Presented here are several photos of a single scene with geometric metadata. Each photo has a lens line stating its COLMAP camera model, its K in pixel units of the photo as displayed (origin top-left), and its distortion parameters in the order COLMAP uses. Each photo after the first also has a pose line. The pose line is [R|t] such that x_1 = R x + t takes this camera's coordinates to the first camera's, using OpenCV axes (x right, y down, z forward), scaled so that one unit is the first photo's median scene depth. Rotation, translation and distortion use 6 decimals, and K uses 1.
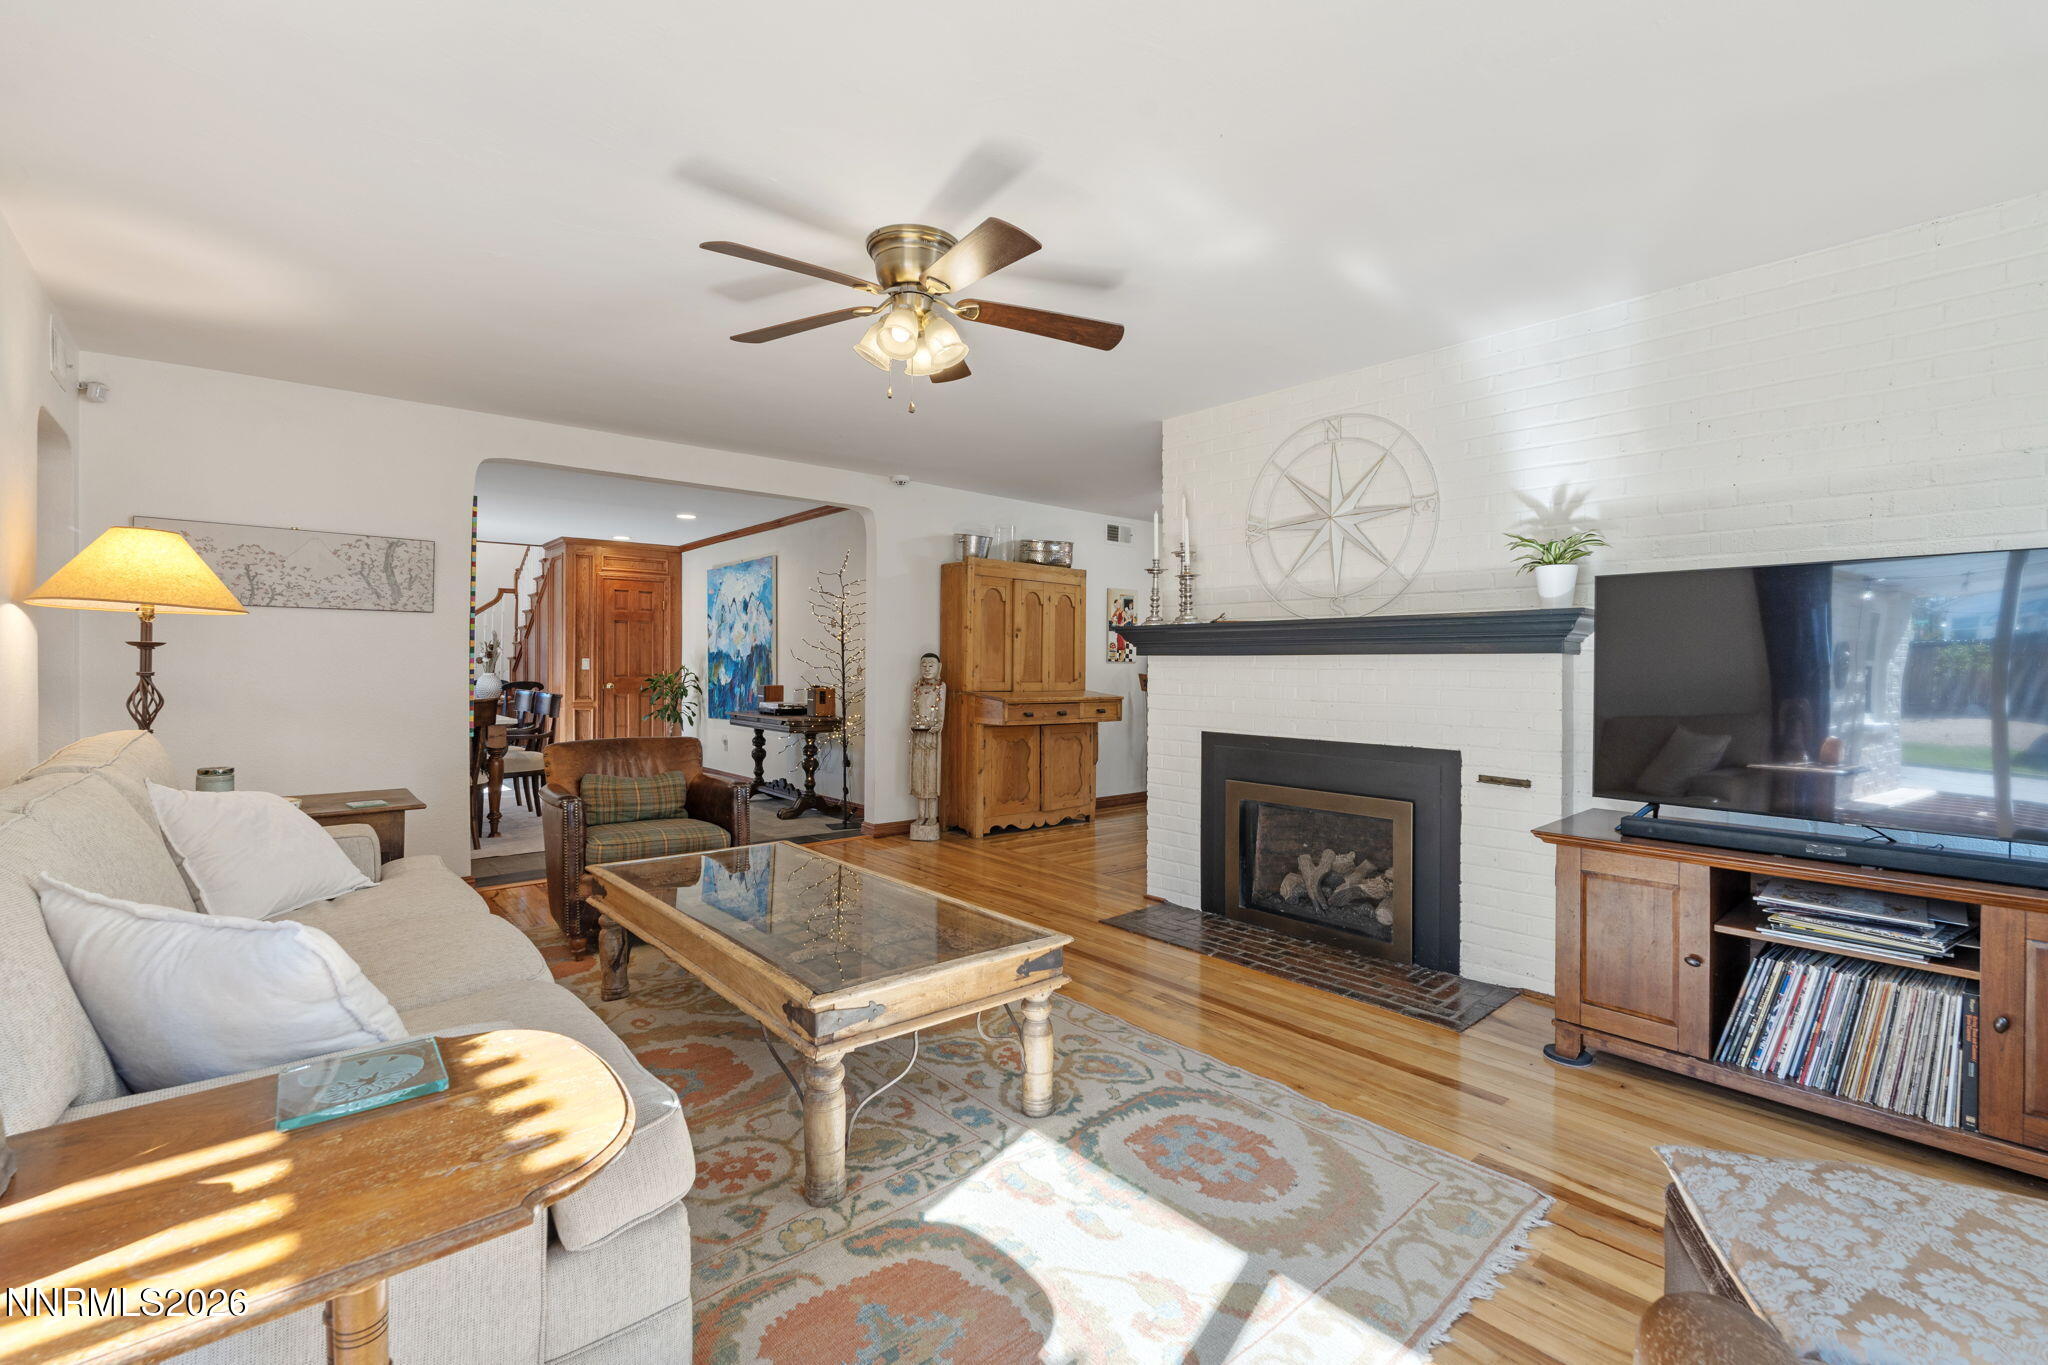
lens RADIAL K [[905.6, 0, 1025.7], [0, 905.6, 687.9], [0, 0, 1]] dist [-0.006533, -0.000341]
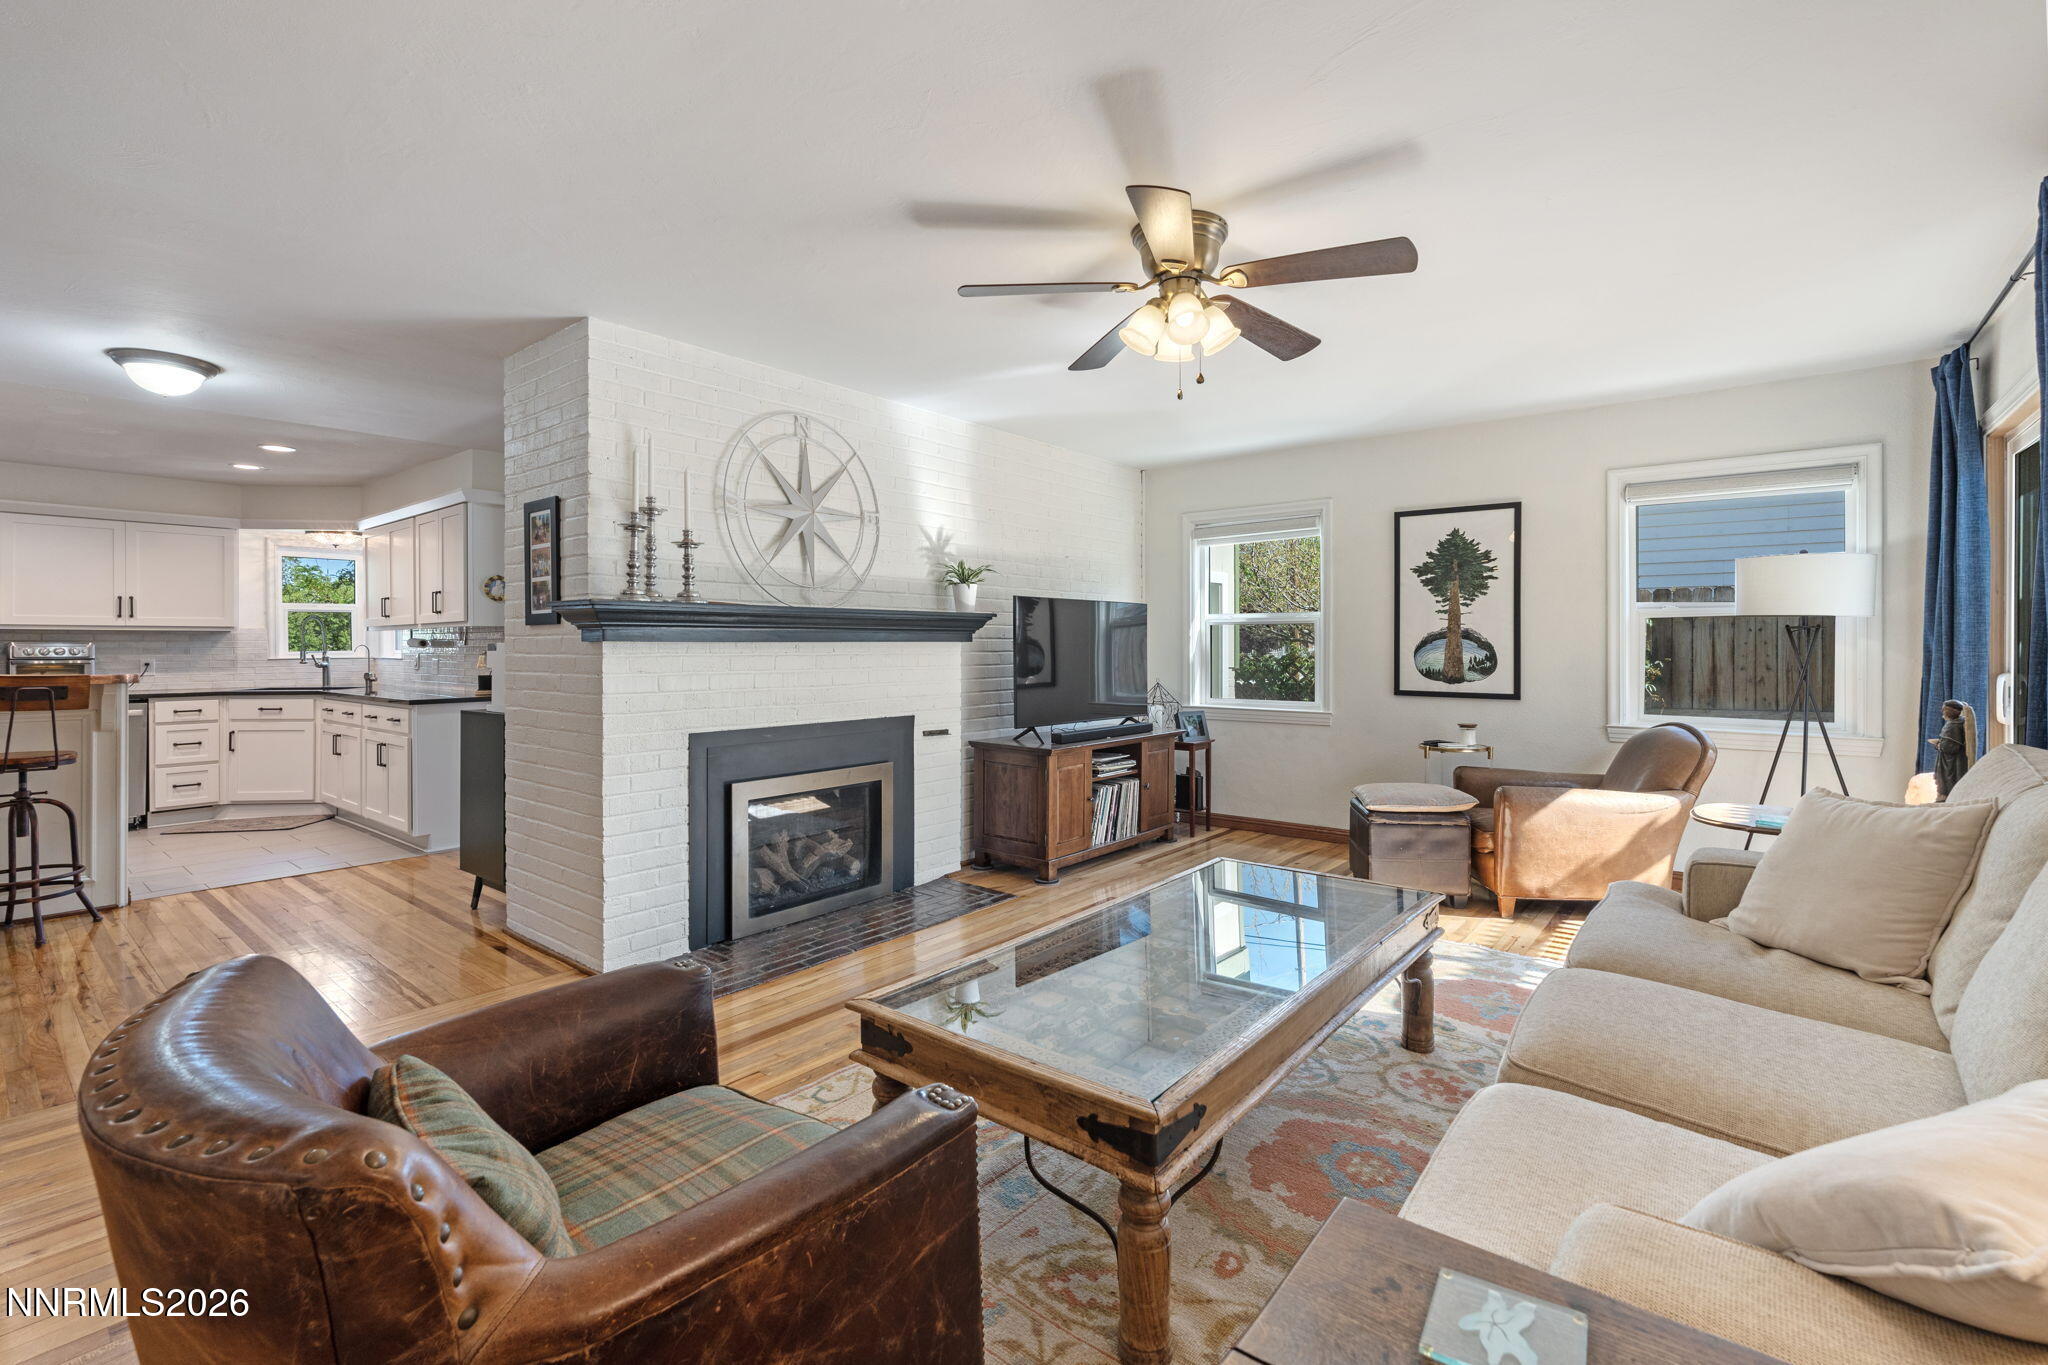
lens RADIAL K [[910.5, 0, 1034.4], [0, 910.5, 663.4], [0, 0, 1]] dist [-0.004686, 0.000080]
pose [[-0.181499, -0.025965, 0.983048, -0.317786], [0.028112, 0.999106, 0.031579, -0.015980], [-0.982989, 0.033367, -0.180606, 0.394552]]
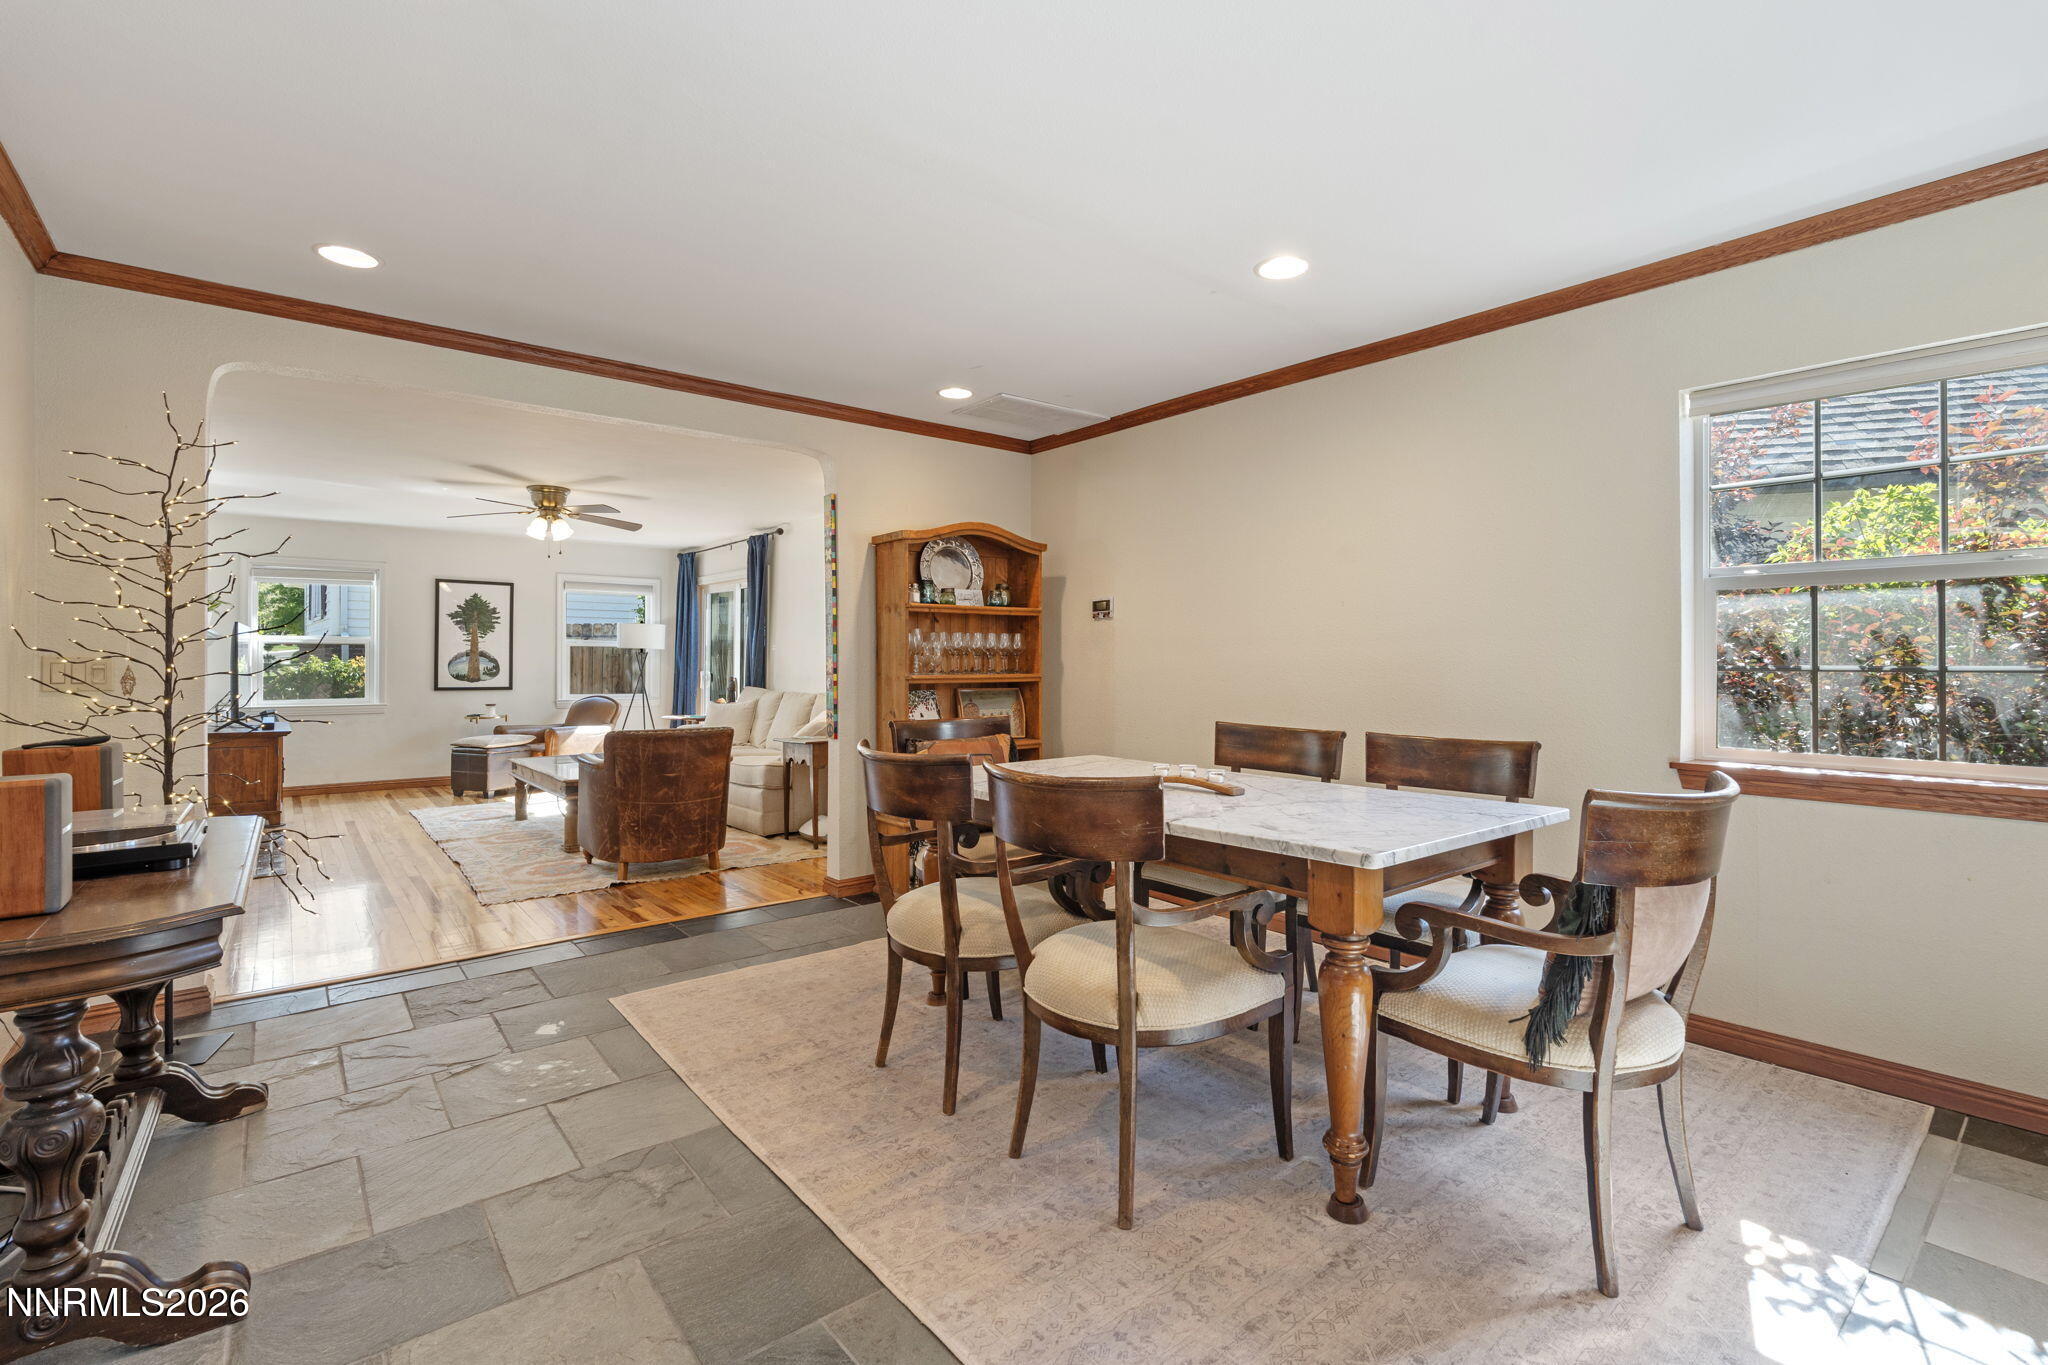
lens RADIAL K [[910.5, 0, 1034.4], [0, 910.5, 663.4], [0, 0, 1]] dist [-0.004686, 0.000080]
pose [[-0.999871, -0.007829, 0.014051, -0.426159], [-0.007413, 0.999539, 0.029438, -0.031565], [-0.014275, 0.029331, -0.999468, 0.998684]]
